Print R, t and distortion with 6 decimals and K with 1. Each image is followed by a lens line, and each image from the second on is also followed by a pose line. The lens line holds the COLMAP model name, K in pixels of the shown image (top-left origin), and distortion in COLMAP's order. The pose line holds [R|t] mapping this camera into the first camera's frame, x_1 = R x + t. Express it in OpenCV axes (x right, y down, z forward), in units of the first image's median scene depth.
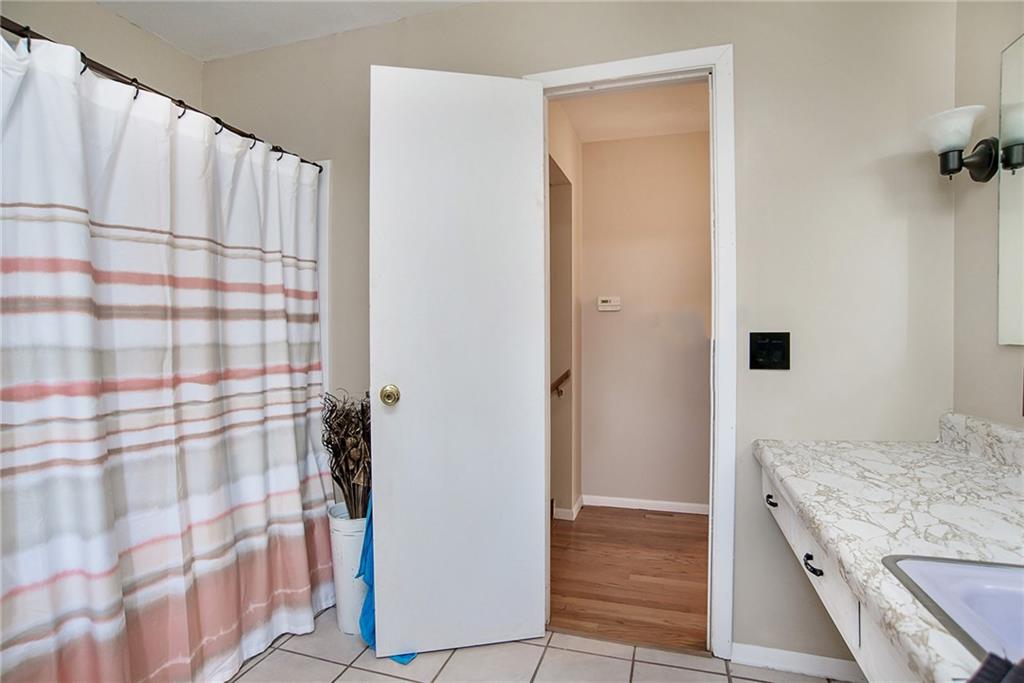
lens RADIAL K [[523.7, 0, 514.0], [0, 523.7, 344.7], [0, 0, 1]] dist [-0.036727, -0.000455]
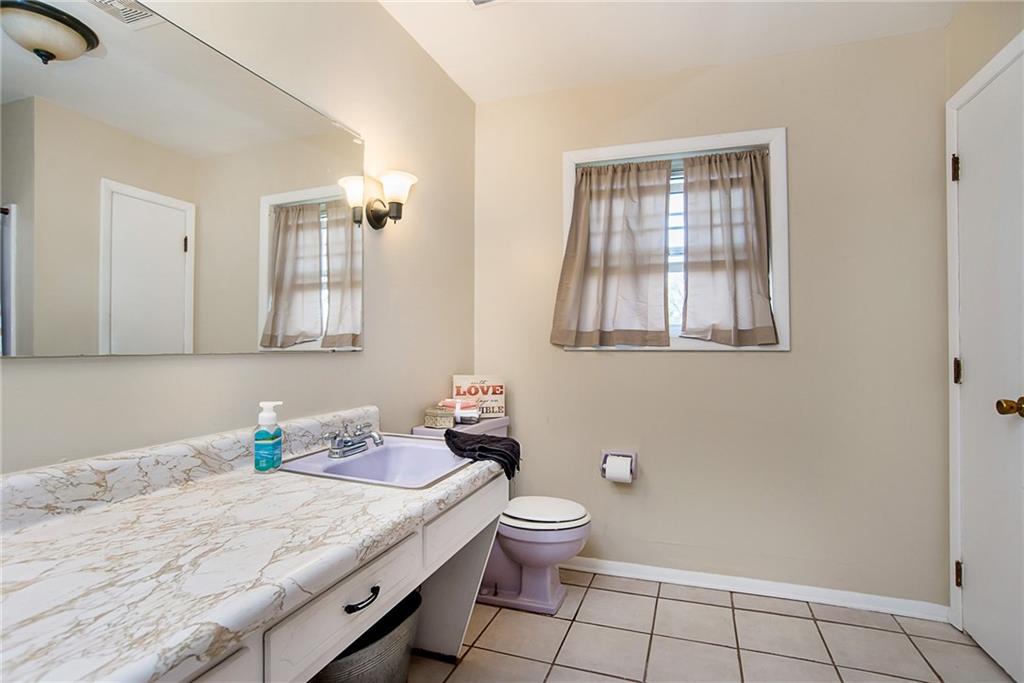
lens RADIAL K [[523.7, 0, 509.9], [0, 523.7, 340.7], [0, 0, 1]] dist [-0.036727, -0.000455]
pose [[-0.999003, 0.001566, 0.044605, 0.314428], [0.001547, 0.999999, -0.000466, -0.016791], [-0.044605, -0.000397, -0.999005, 2.013388]]
